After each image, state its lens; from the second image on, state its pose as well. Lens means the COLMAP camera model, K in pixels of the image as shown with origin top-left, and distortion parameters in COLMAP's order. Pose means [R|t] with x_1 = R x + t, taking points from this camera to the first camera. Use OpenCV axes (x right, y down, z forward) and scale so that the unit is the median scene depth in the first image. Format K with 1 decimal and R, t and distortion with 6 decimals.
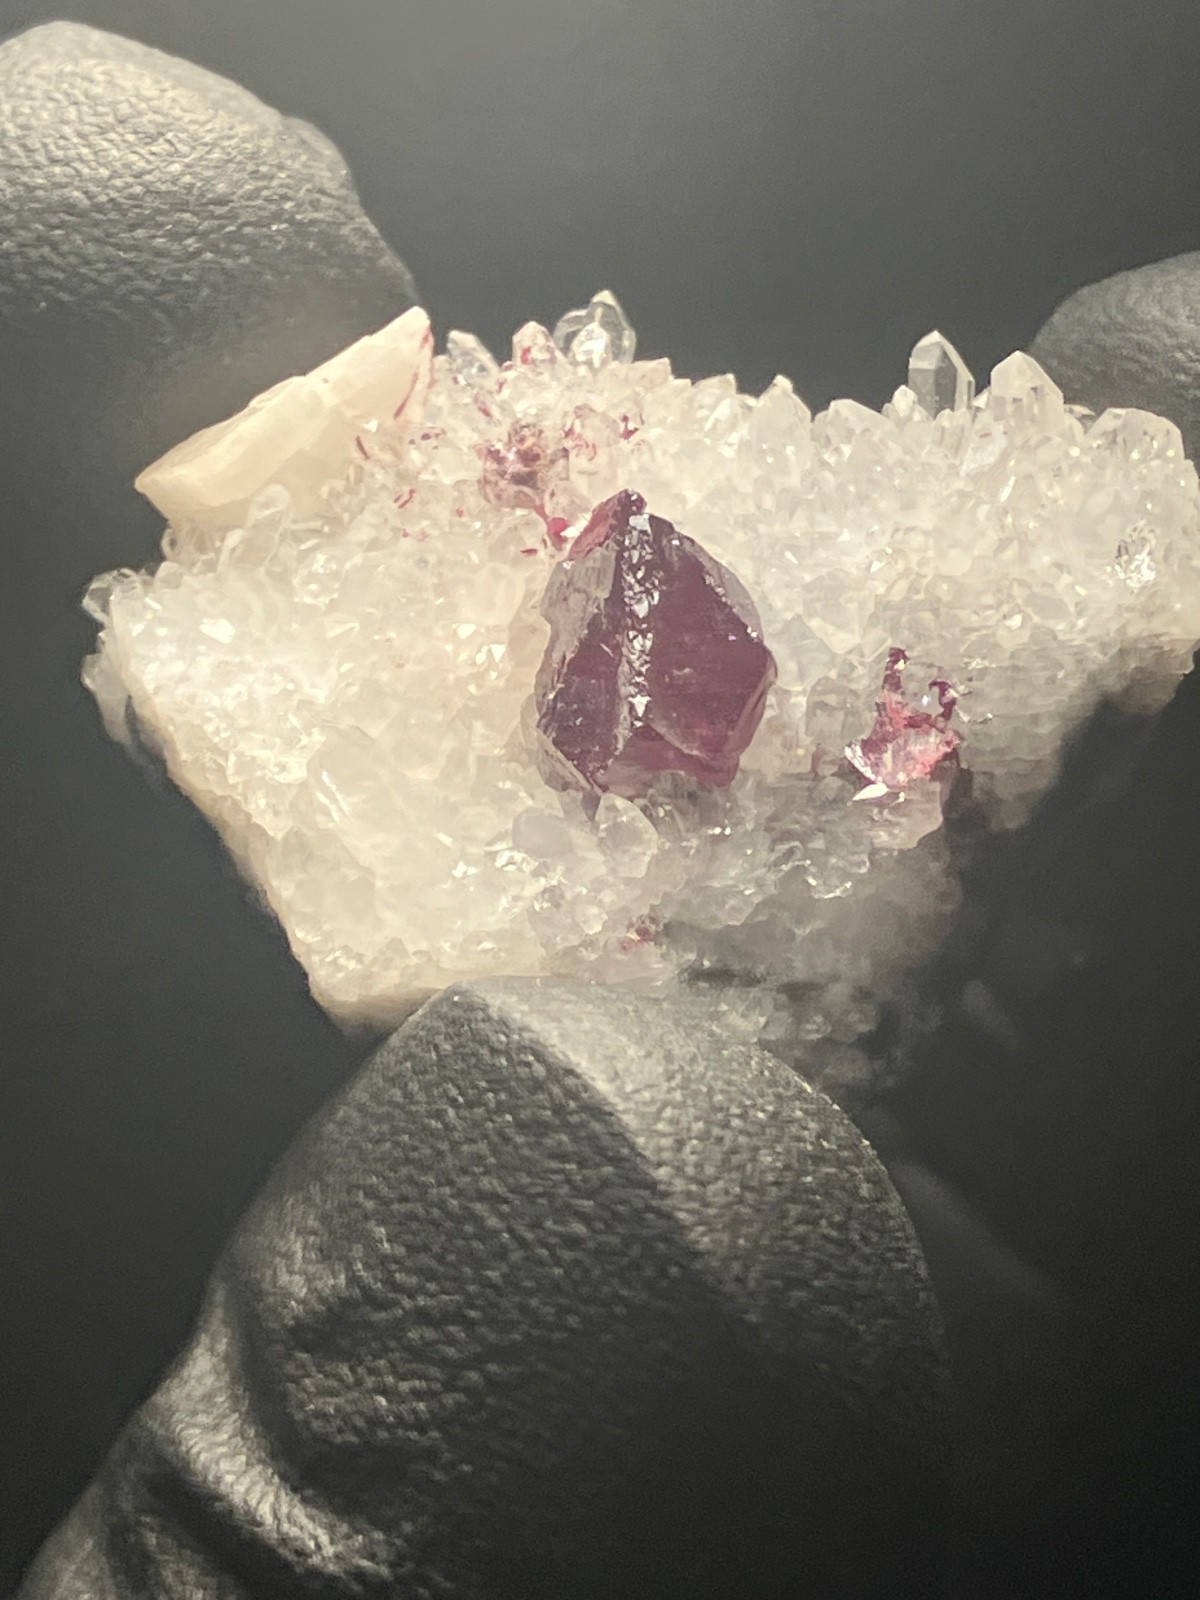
lens RADIAL K [[4499.0, 0, 600.0], [0, 4499.0, 800.0], [0, 0, 1]] dist [0.402213, 0.509623]
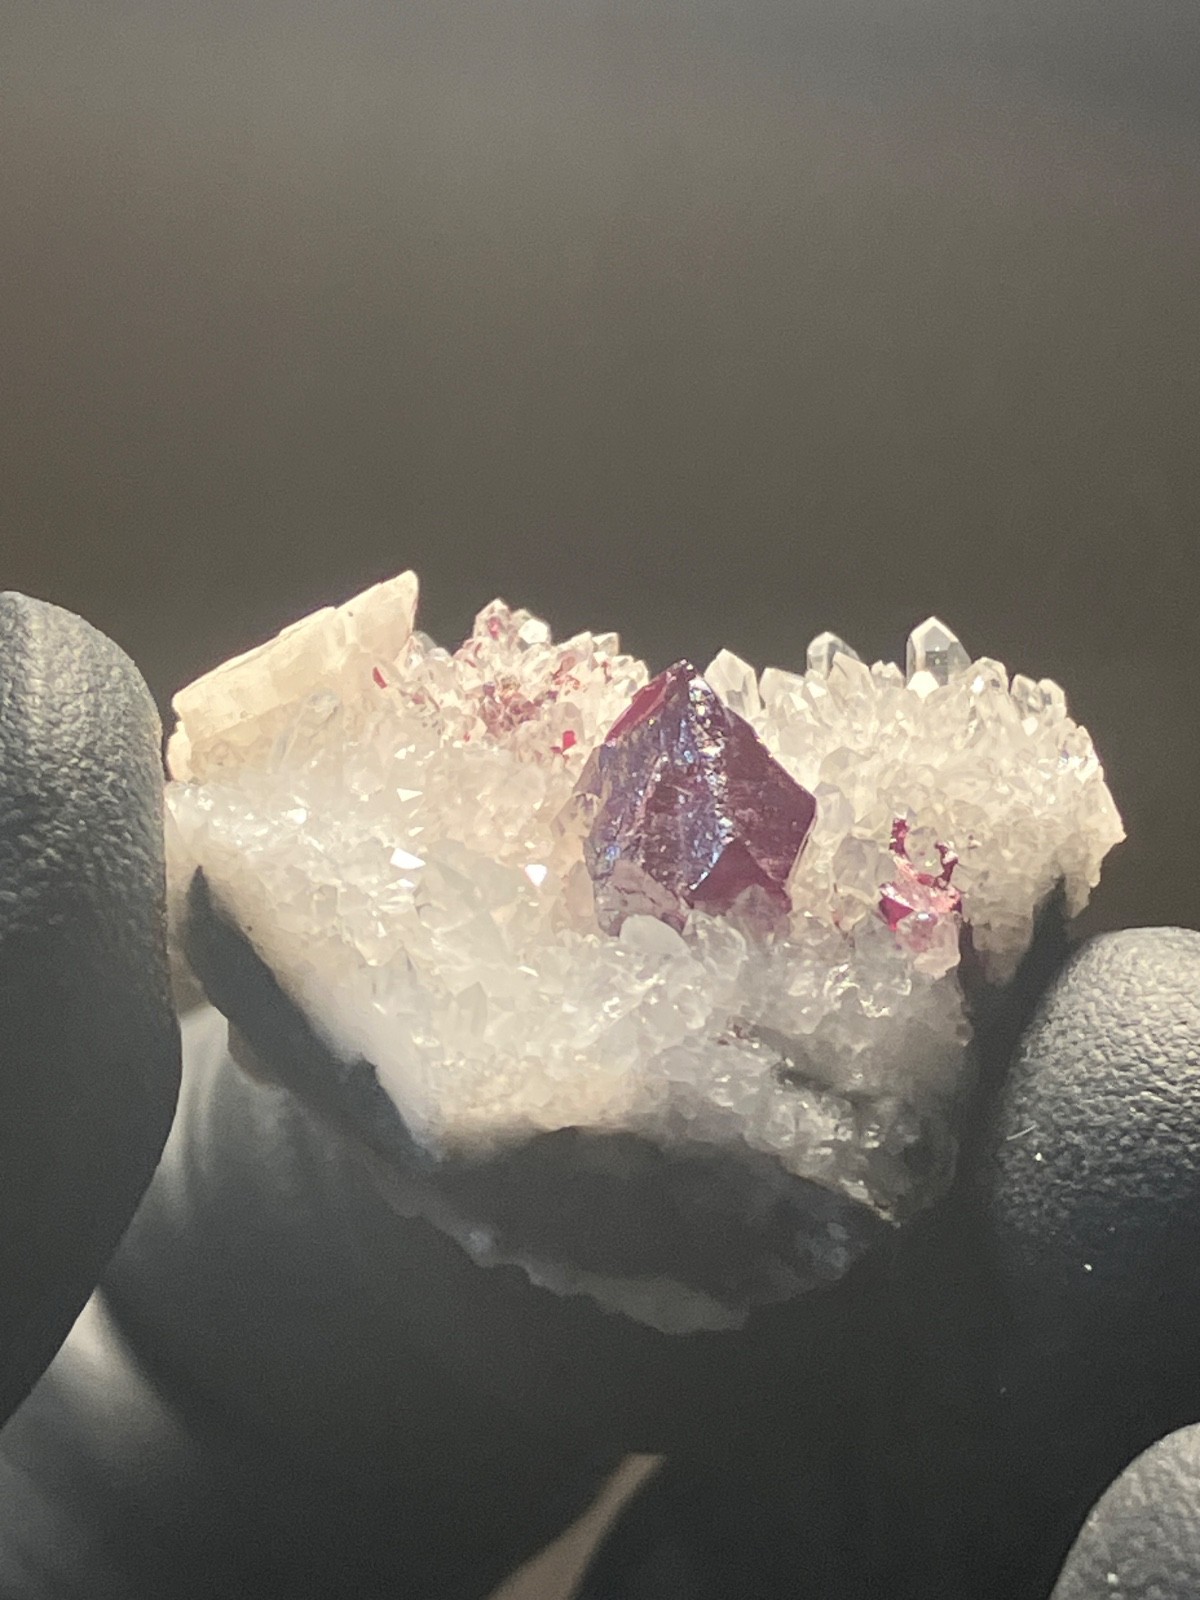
lens RADIAL K [[4499.0, 0, 600.0], [0, 4499.0, 800.0], [0, 0, 1]] dist [0.402213, 0.509623]
pose [[0.924078, 0.060124, 0.377446, -0.432301], [0.091825, 0.923701, -0.371948, 0.377052], [-0.371010, 0.378368, 0.848051, 0.065539]]
